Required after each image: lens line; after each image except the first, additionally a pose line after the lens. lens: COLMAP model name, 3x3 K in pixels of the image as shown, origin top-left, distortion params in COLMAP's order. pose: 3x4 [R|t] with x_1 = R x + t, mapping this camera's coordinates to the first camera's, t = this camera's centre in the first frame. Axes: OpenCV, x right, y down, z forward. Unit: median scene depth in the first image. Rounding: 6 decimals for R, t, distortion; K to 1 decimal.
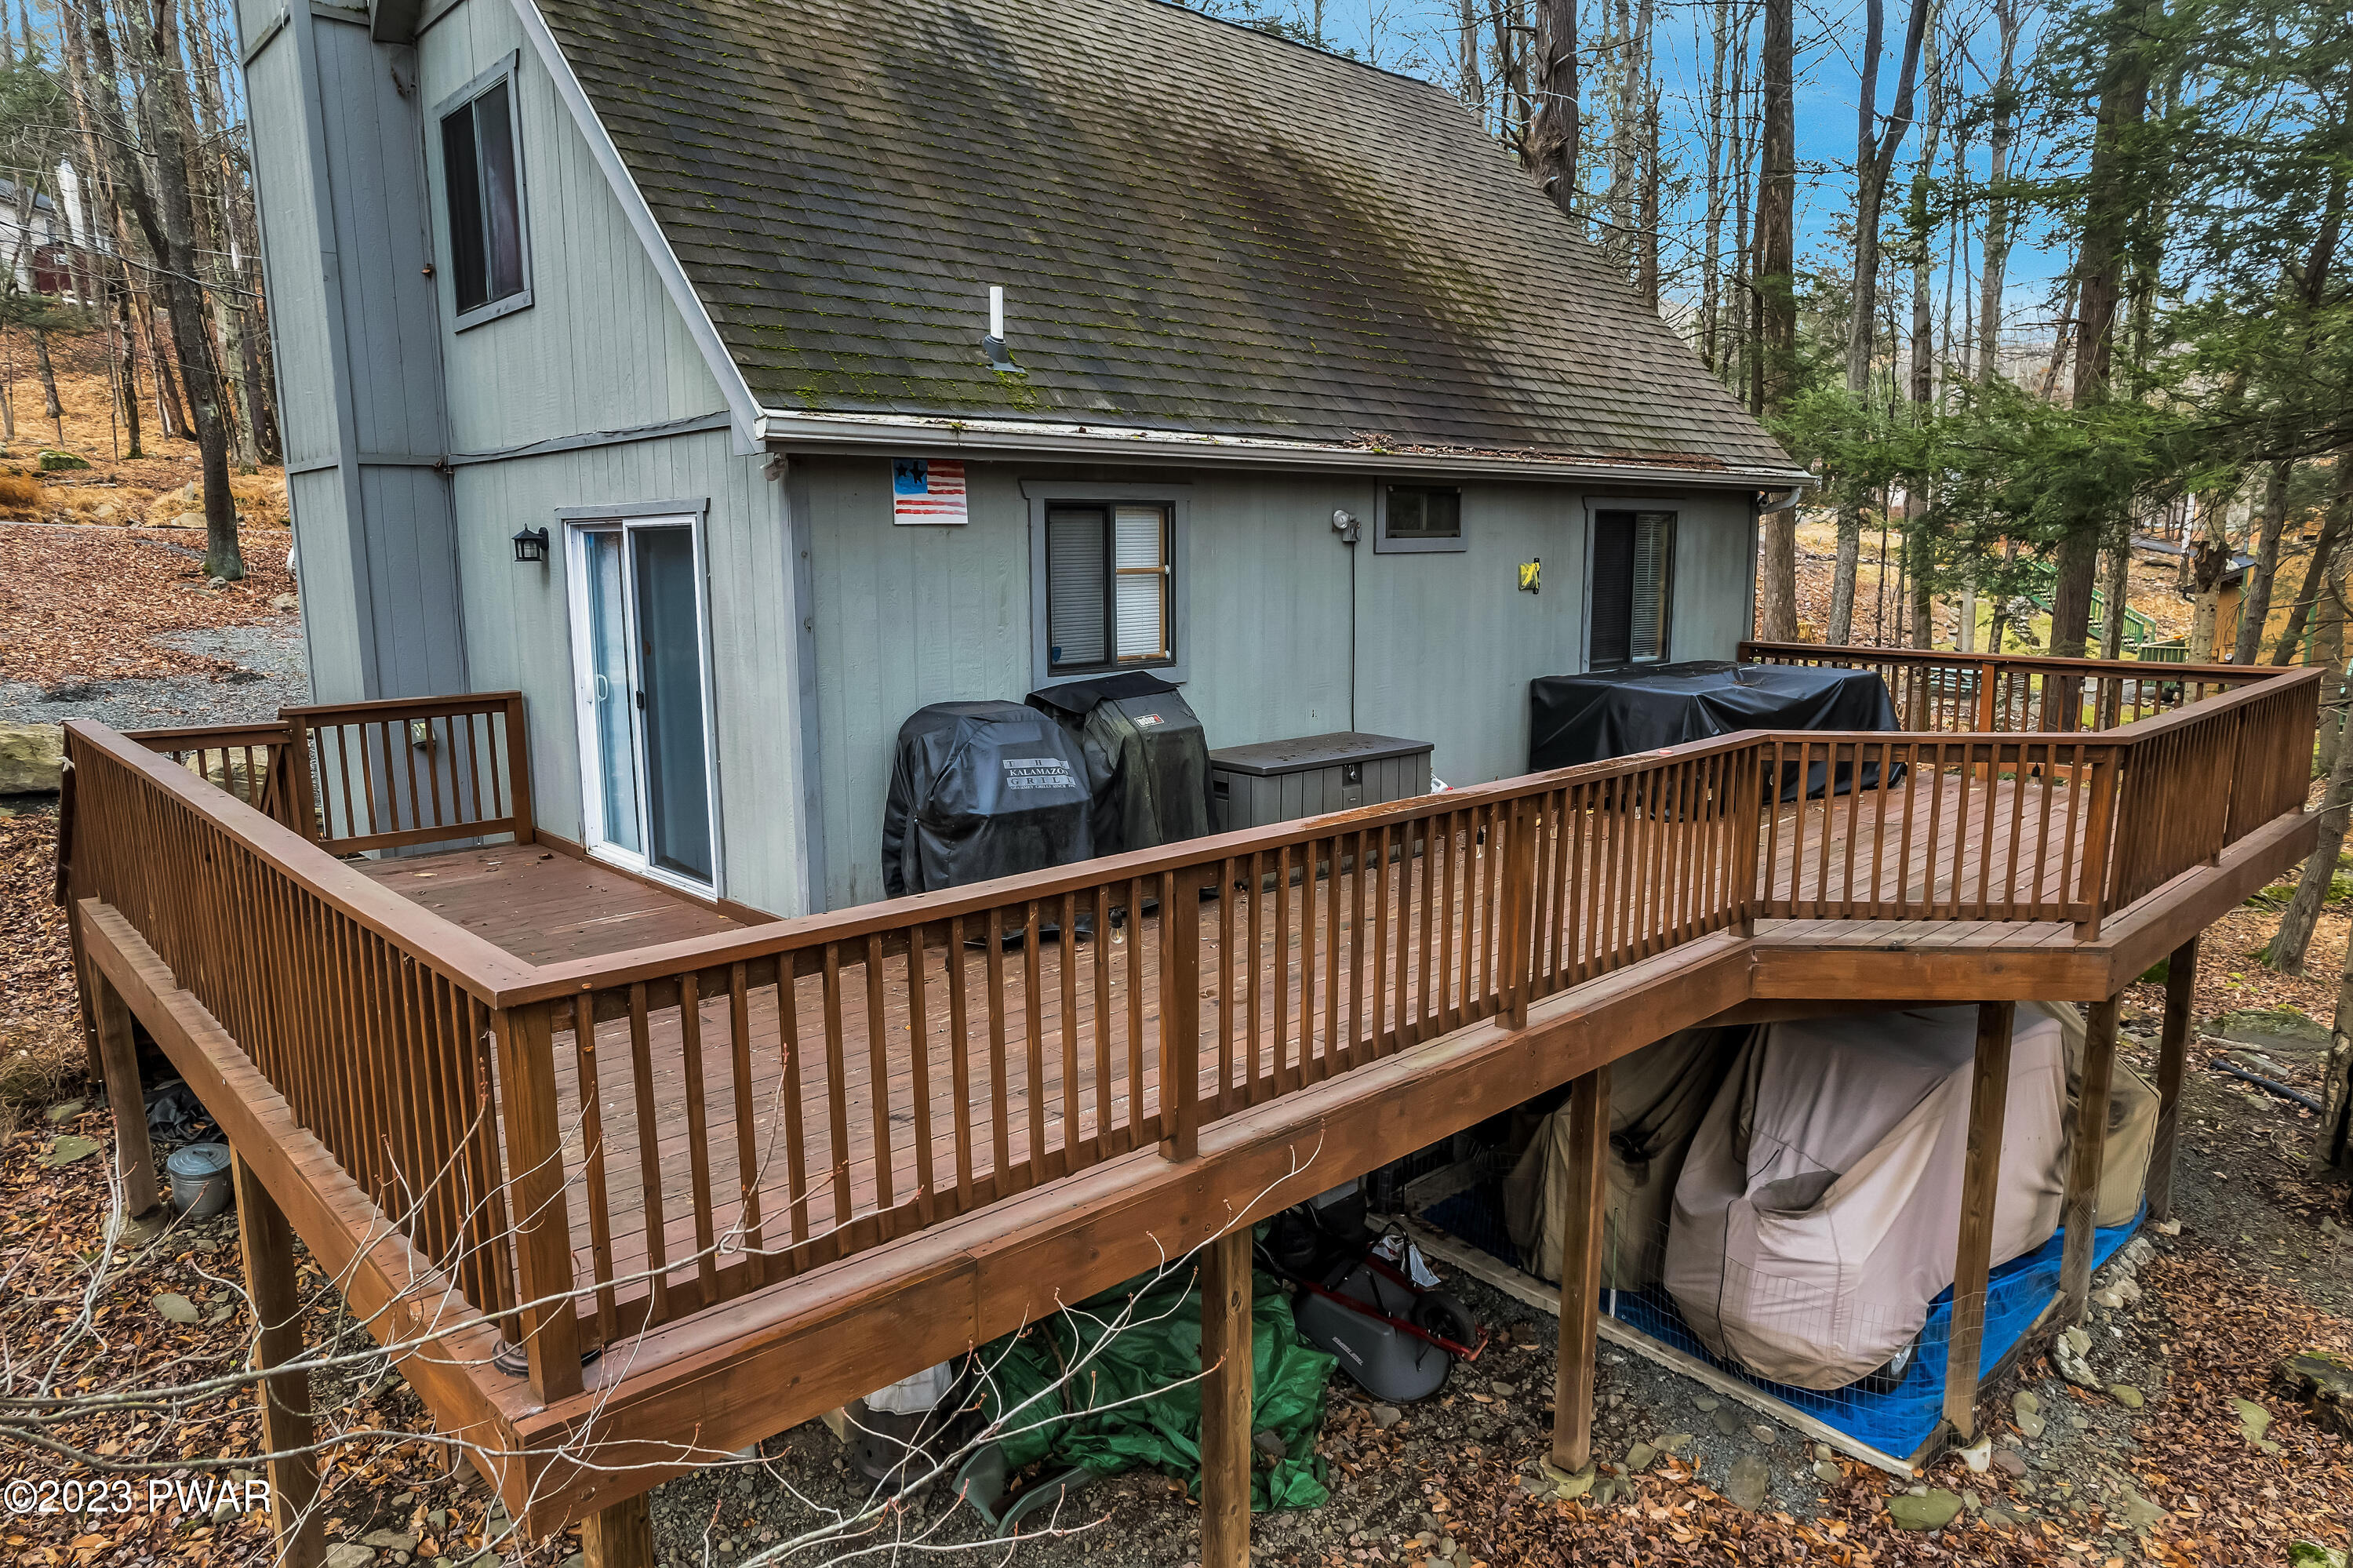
lens RADIAL K [[1512.6, 0, 1189.1], [0, 1512.6, 789.1], [0, 0, 1]] dist [-0.079080, 0.078988]
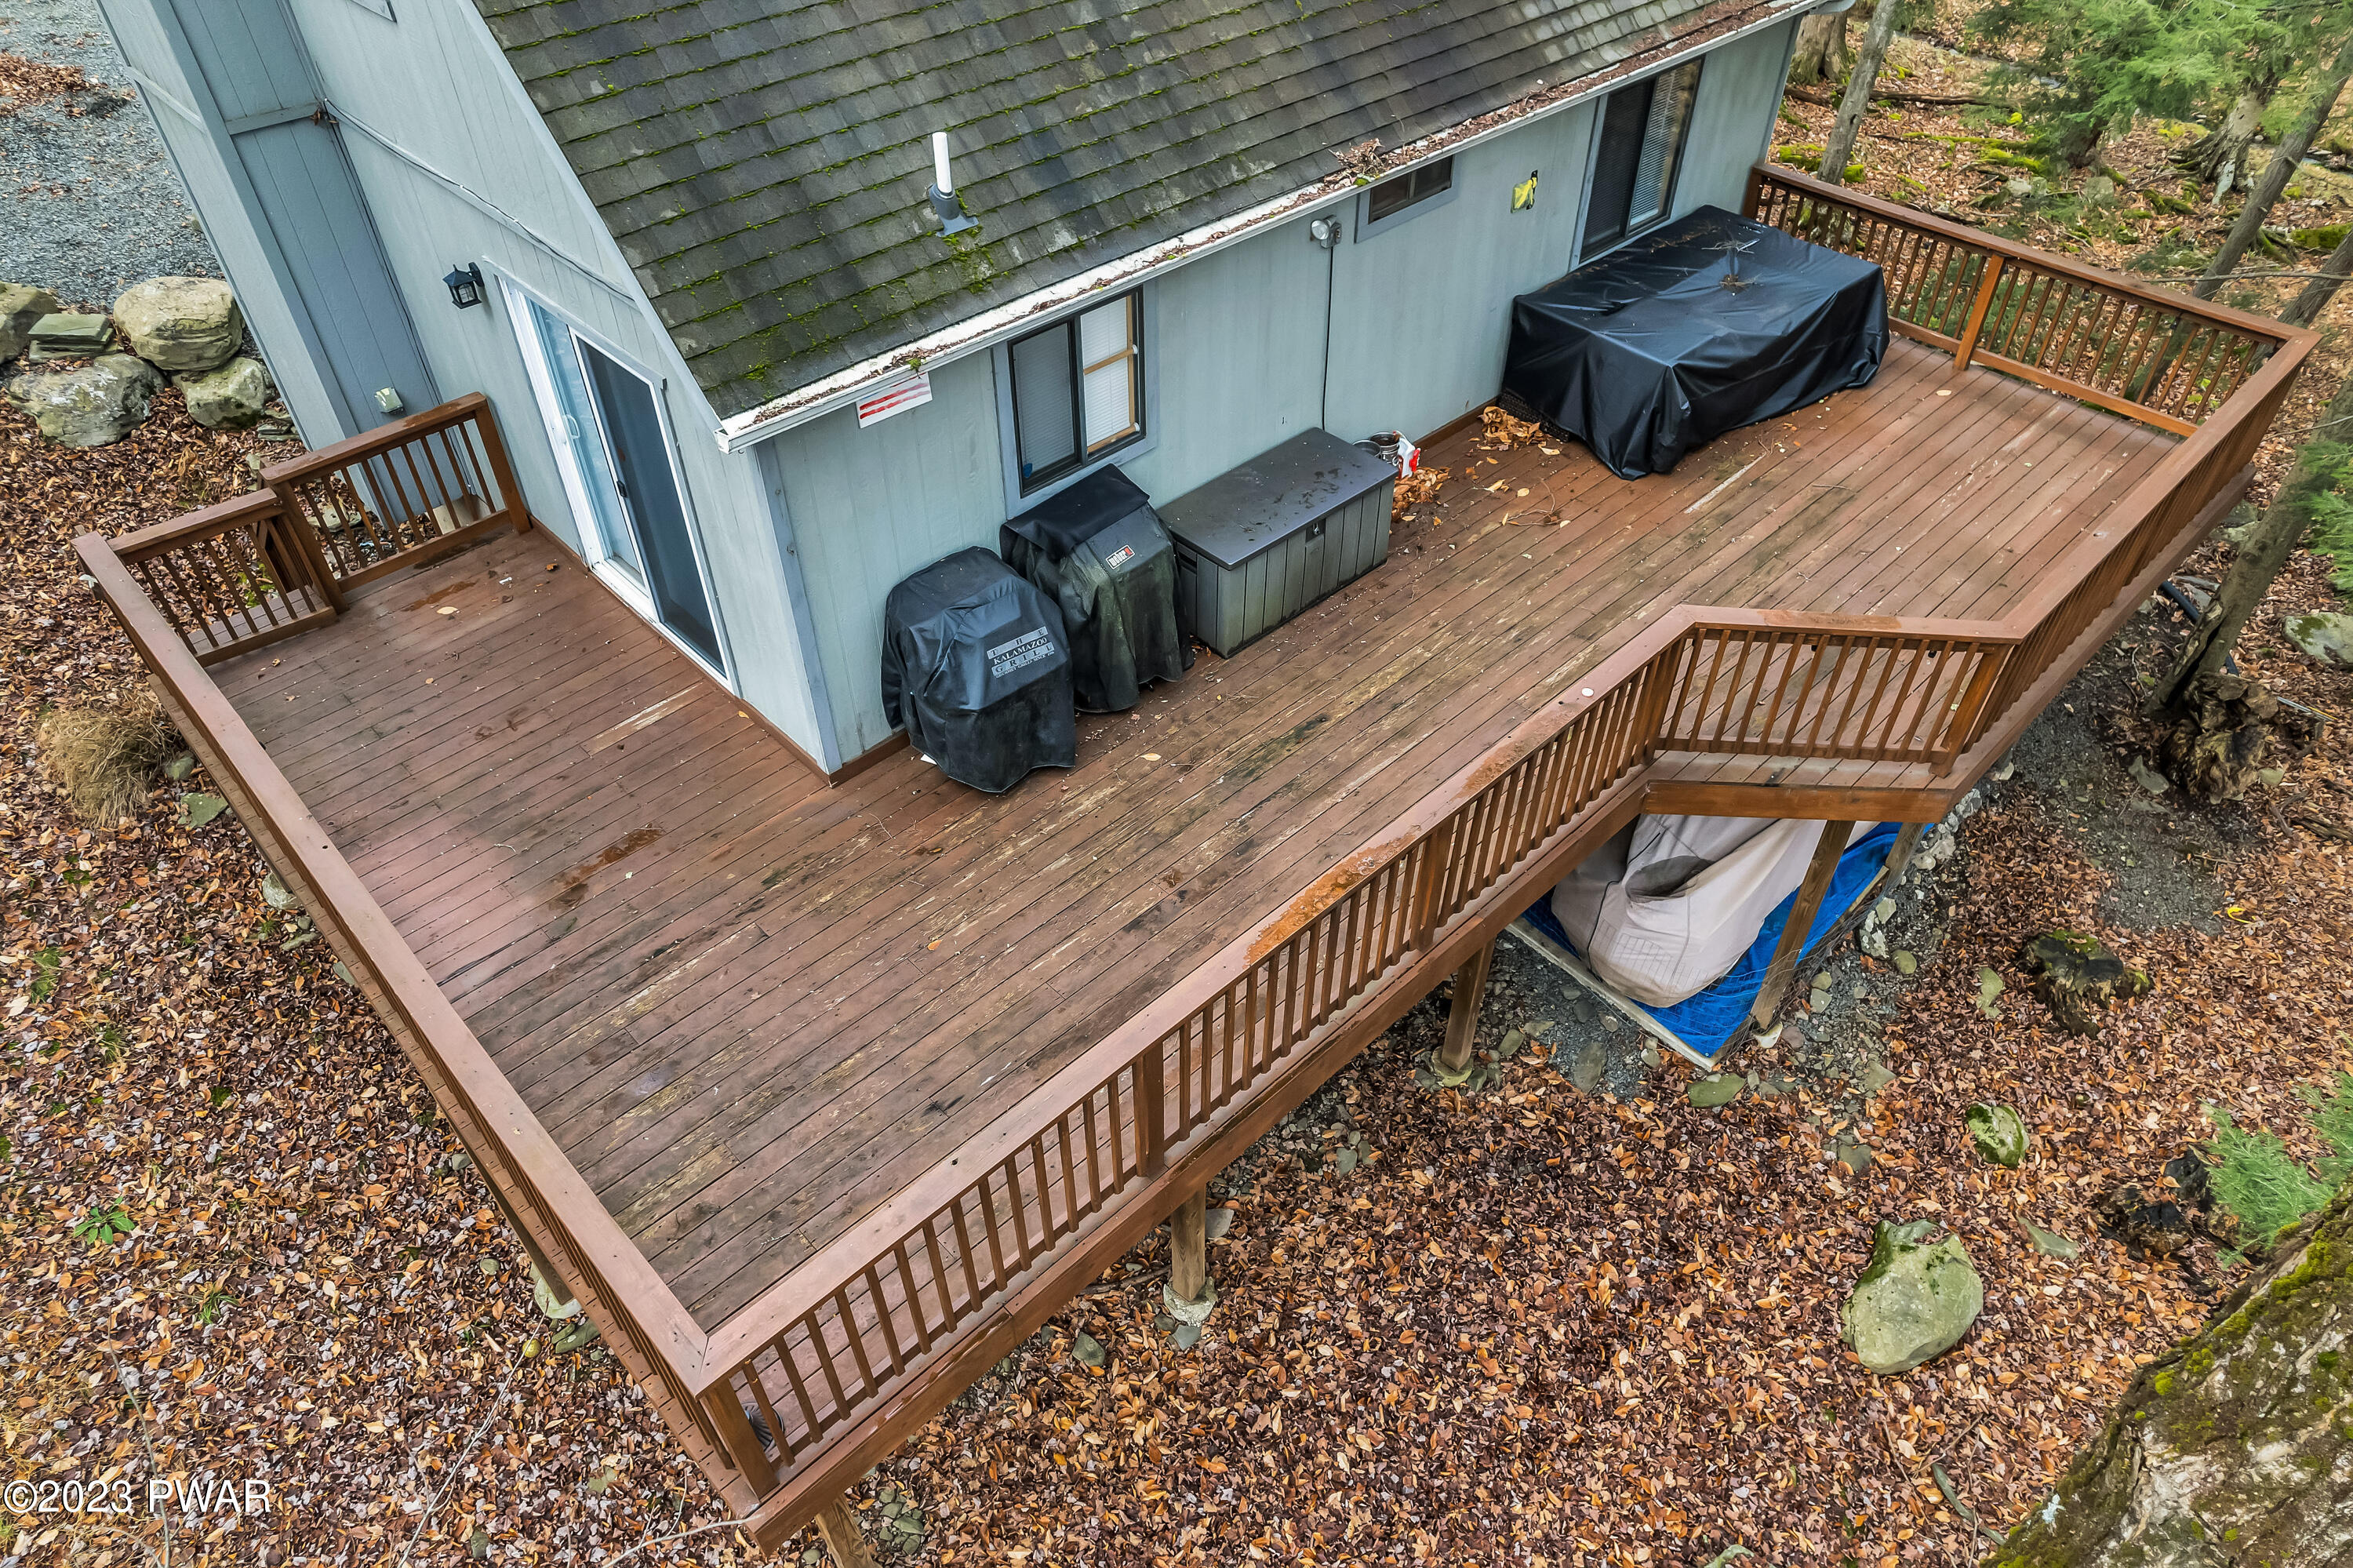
lens RADIAL K [[1512.6, 0, 1189.1], [0, 1512.6, 789.1], [0, 0, 1]] dist [-0.079080, 0.078988]
pose [[0.999929, -0.003670, 0.011365, 0.008469], [-0.003228, 0.833161, 0.553021, -0.469467], [-0.011498, -0.553019, 0.833090, 0.033457]]
